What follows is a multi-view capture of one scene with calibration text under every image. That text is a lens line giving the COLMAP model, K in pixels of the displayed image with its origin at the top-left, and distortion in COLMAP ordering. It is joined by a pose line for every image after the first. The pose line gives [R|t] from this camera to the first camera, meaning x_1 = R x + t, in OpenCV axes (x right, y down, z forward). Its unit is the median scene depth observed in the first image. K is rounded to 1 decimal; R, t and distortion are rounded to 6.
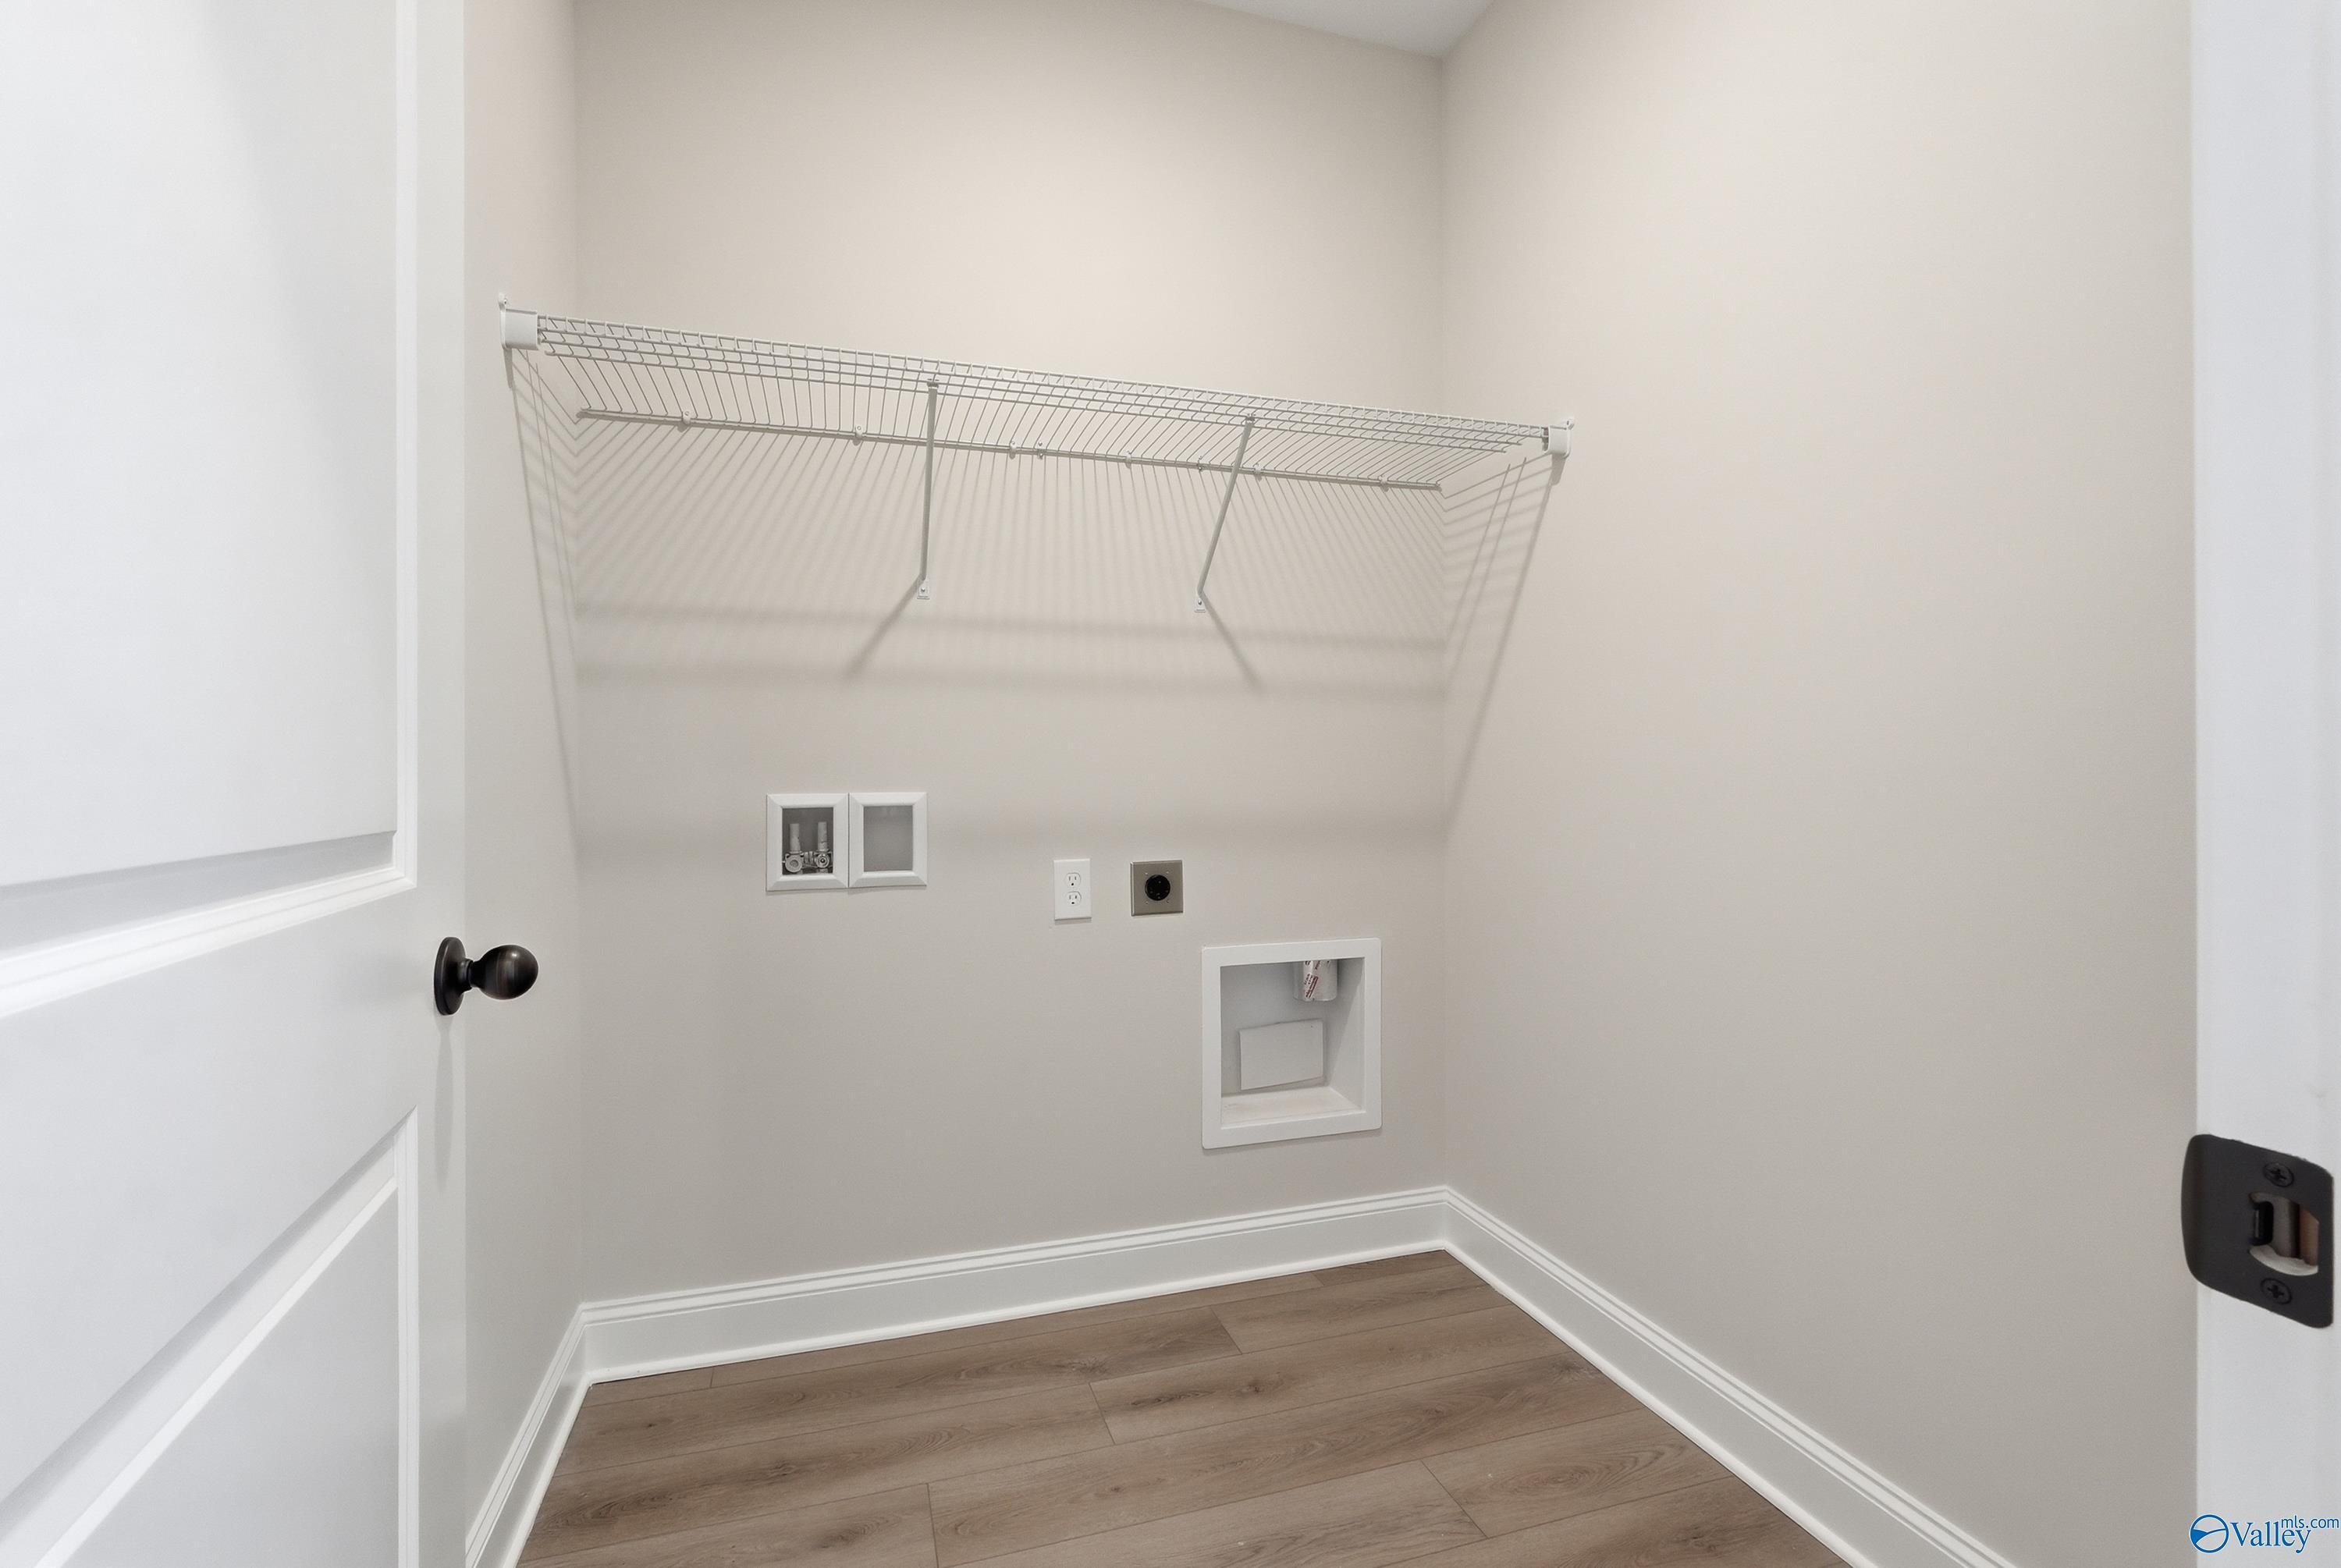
lens RADIAL K [[1034.2, 0, 1160.4], [0, 1034.2, 770.9], [0, 0, 1]] dist [0.000569, -0.000004]
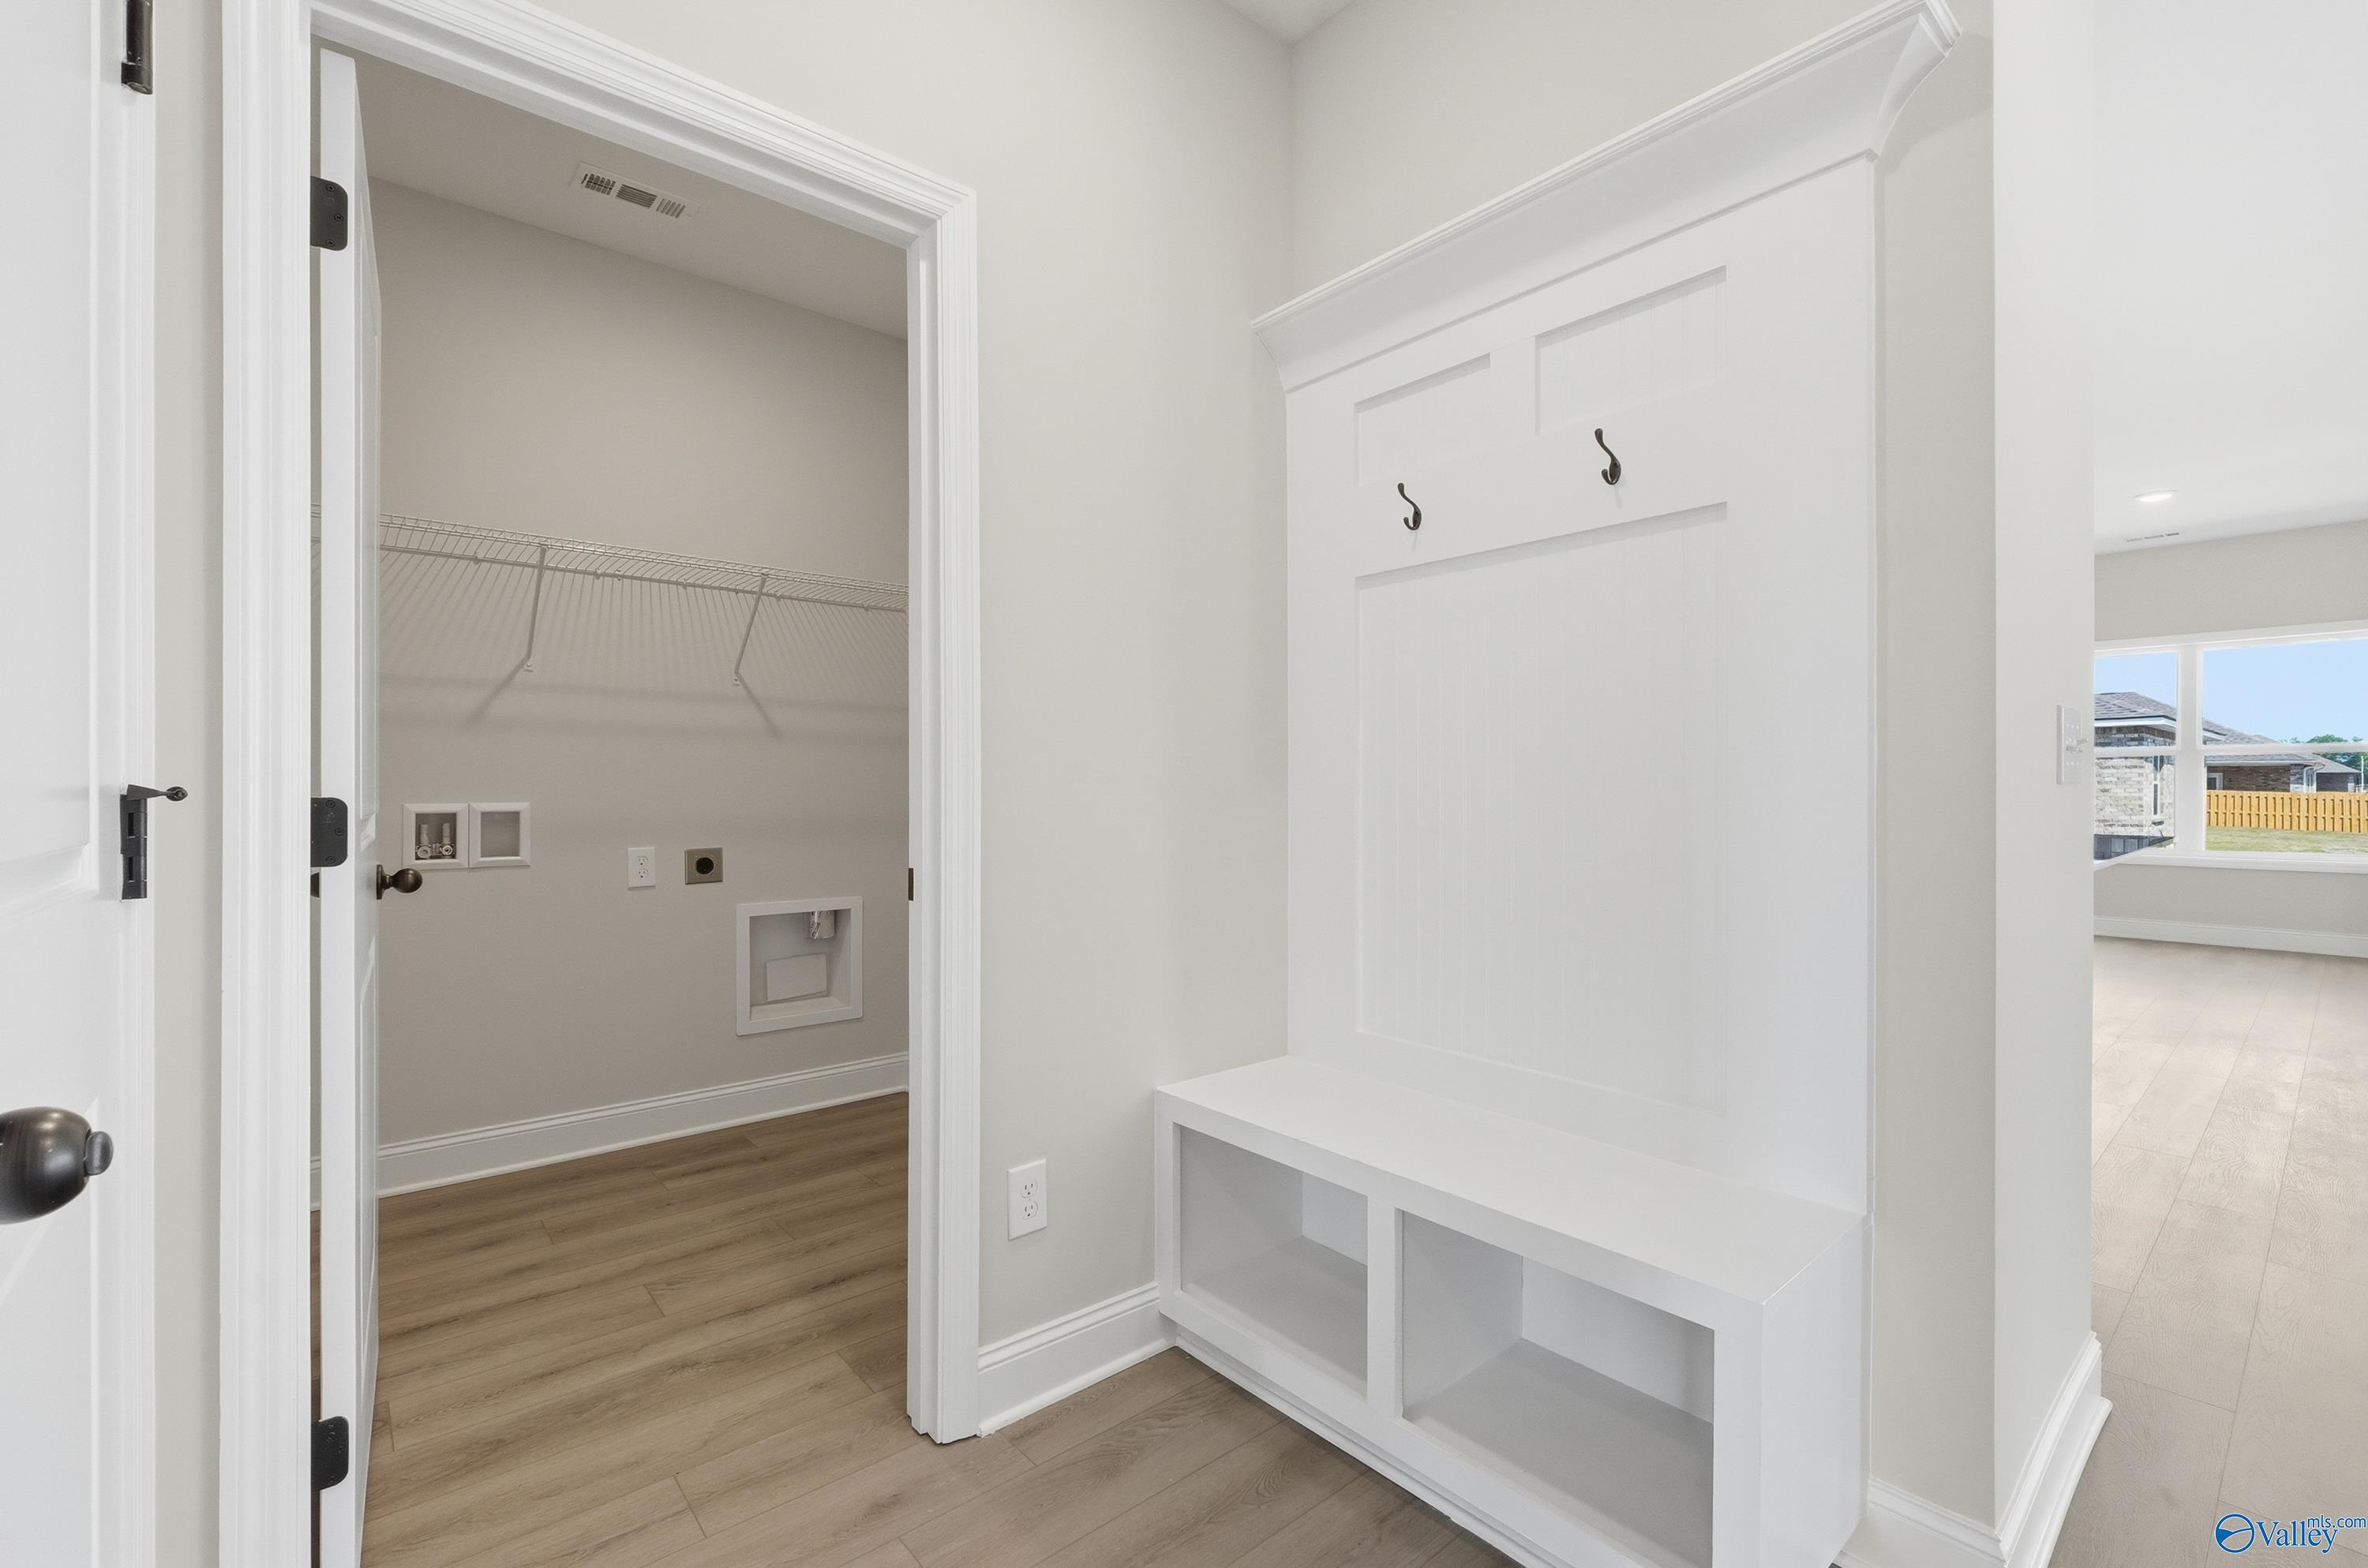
lens RADIAL K [[1014.0, 0, 1178.5], [0, 1014.0, 790.2], [0, 0, 1]] dist [-0.004450, -0.000138]
pose [[0.920984, 0.004095, 0.389578, 0.061272], [-0.003417, 0.999991, -0.002431, 0.002998], [-0.389585, 0.000908, 0.920990, -0.675922]]
